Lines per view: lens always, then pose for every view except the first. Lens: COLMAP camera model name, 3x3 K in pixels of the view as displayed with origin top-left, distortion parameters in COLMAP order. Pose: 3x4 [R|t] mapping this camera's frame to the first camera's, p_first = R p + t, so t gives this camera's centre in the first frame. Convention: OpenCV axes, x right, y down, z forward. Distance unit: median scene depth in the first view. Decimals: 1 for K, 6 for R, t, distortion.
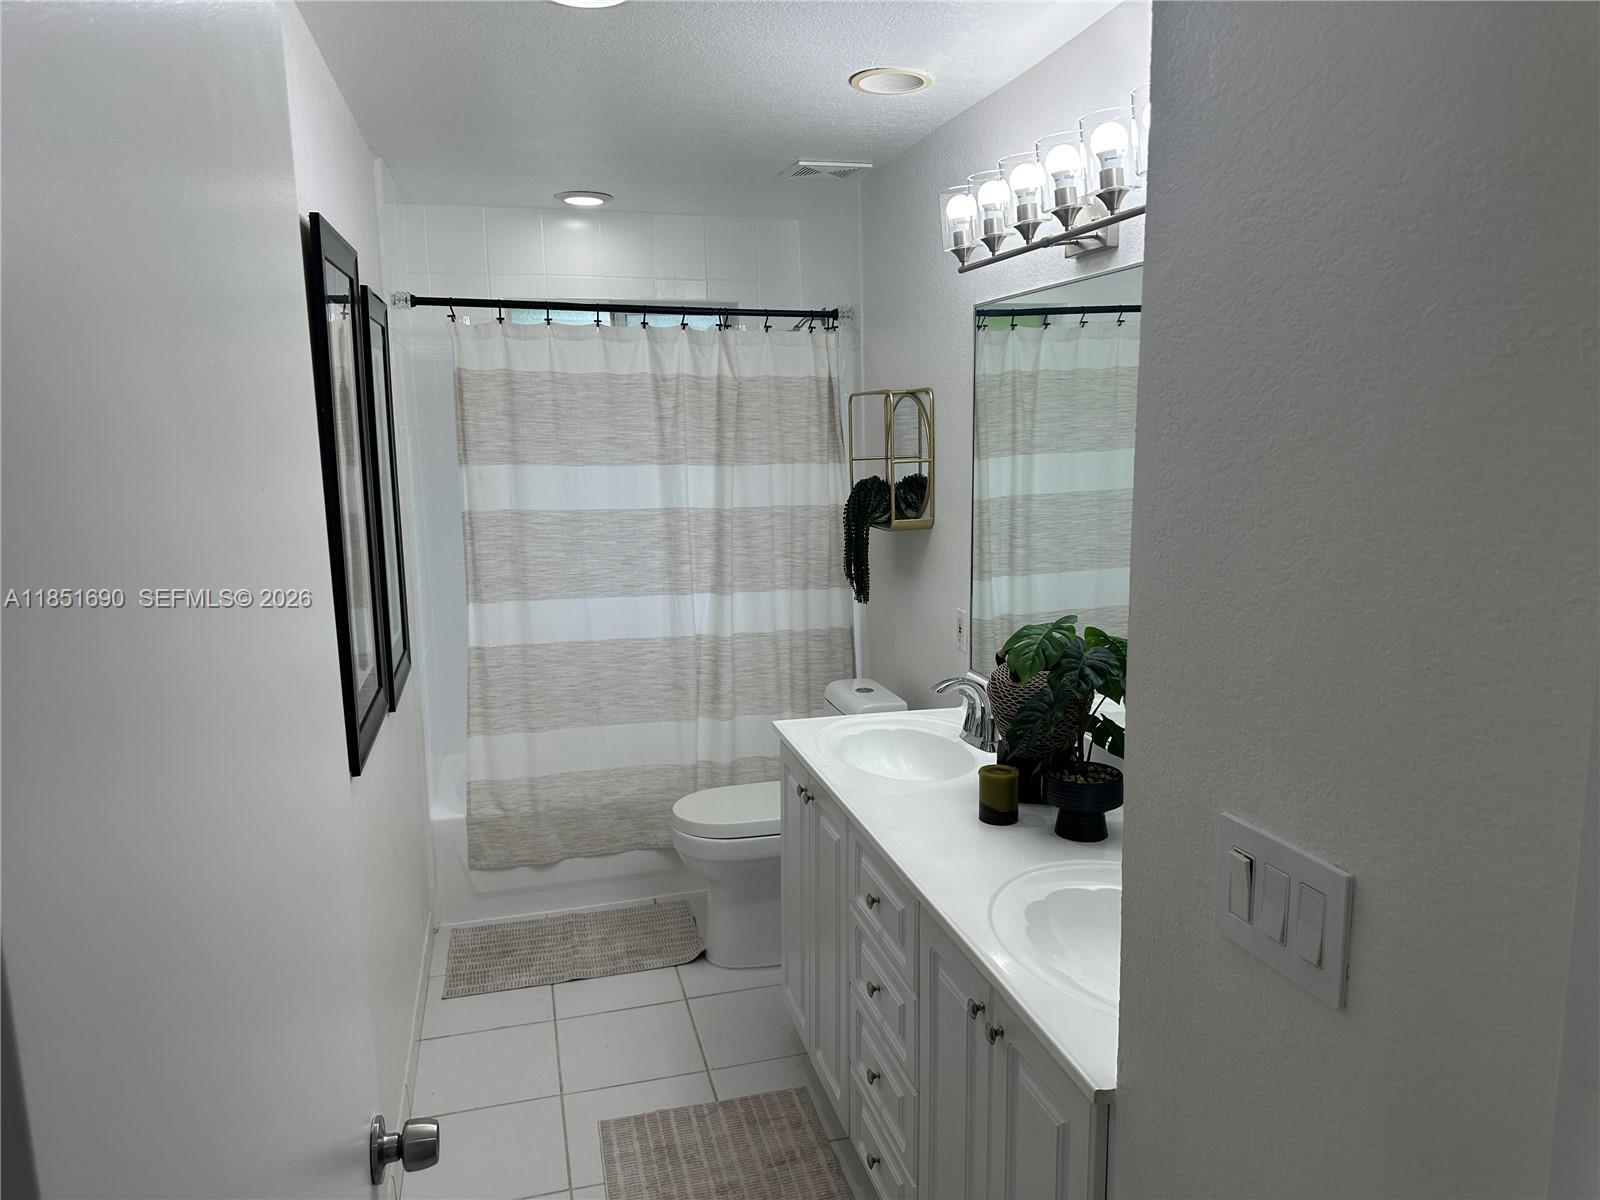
lens RADIAL K [[1128.0, 0, 807.6], [0, 1128.0, 599.6], [0, 0, 1]] dist [0.013576, 0.001823]
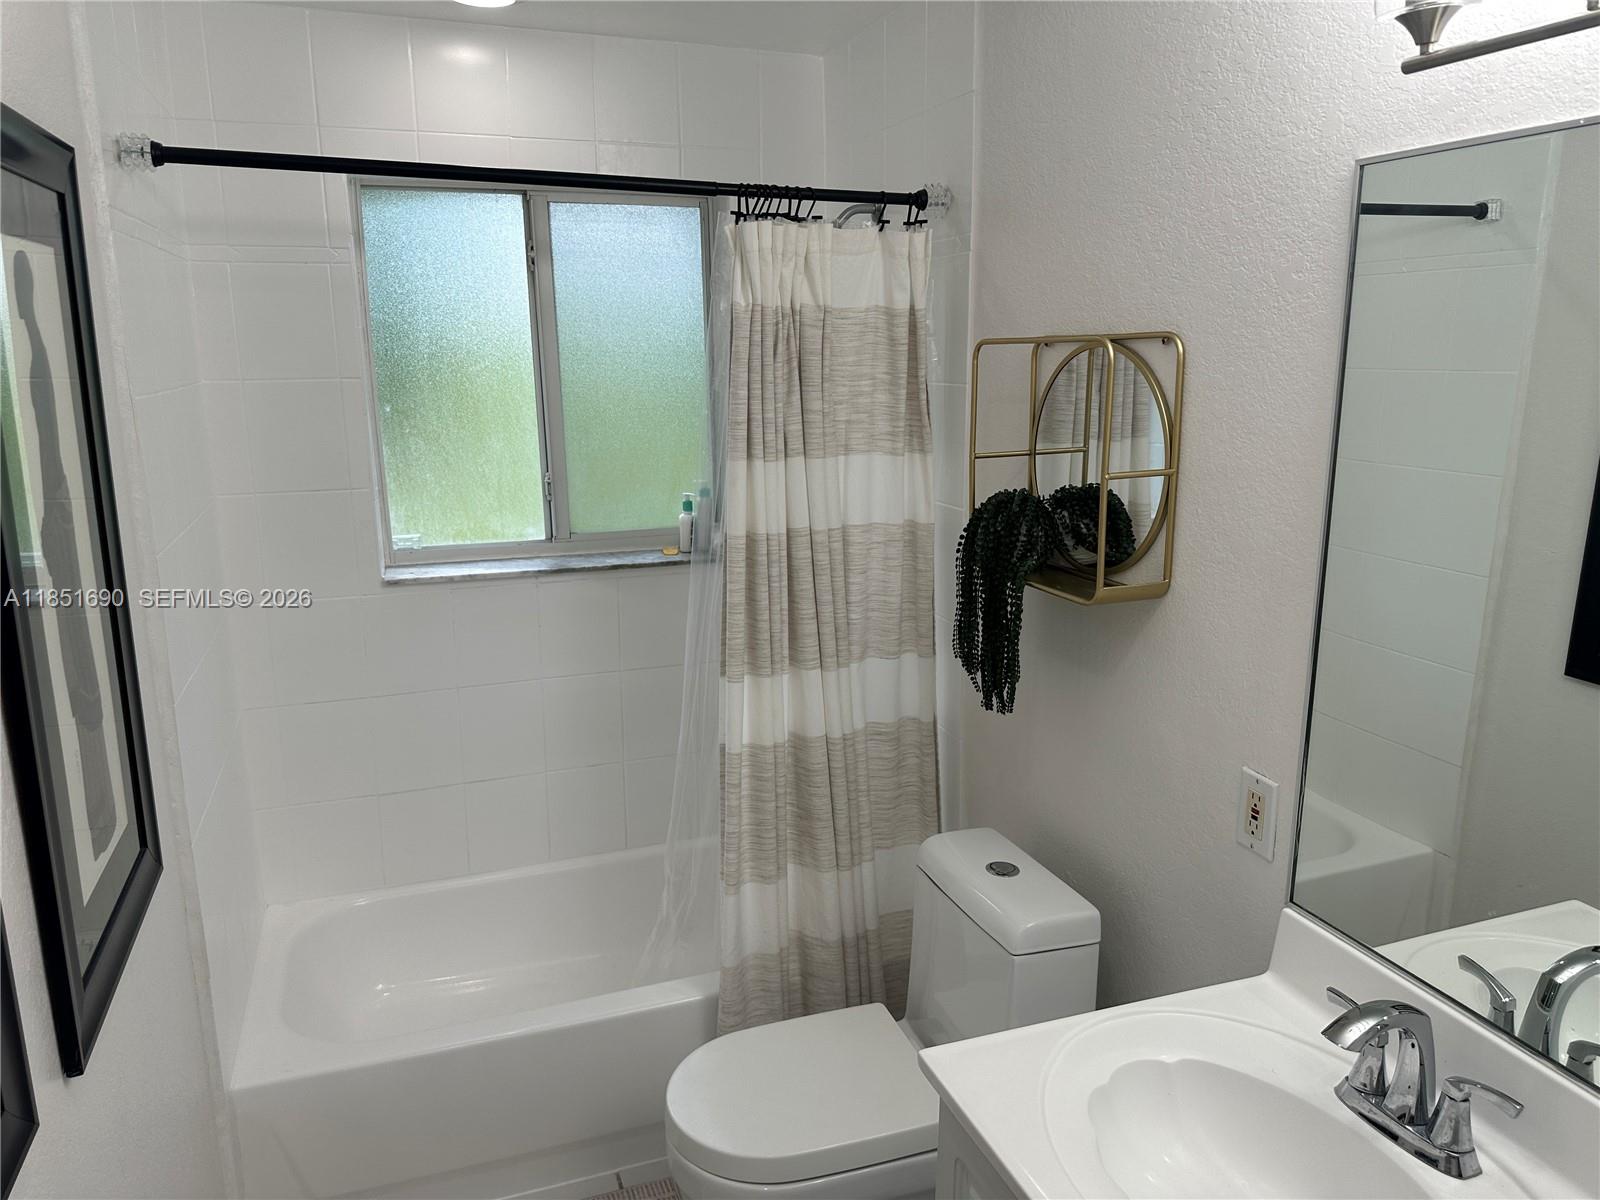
lens RADIAL K [[1128.0, 0, 796.5], [0, 1128.0, 598.6], [0, 0, 1]] dist [0.013576, 0.001823]
pose [[0.996868, -0.009402, 0.078520, -0.091119], [0.004804, 0.998274, 0.058532, -0.083589], [-0.078935, -0.057971, 0.995193, 0.423982]]
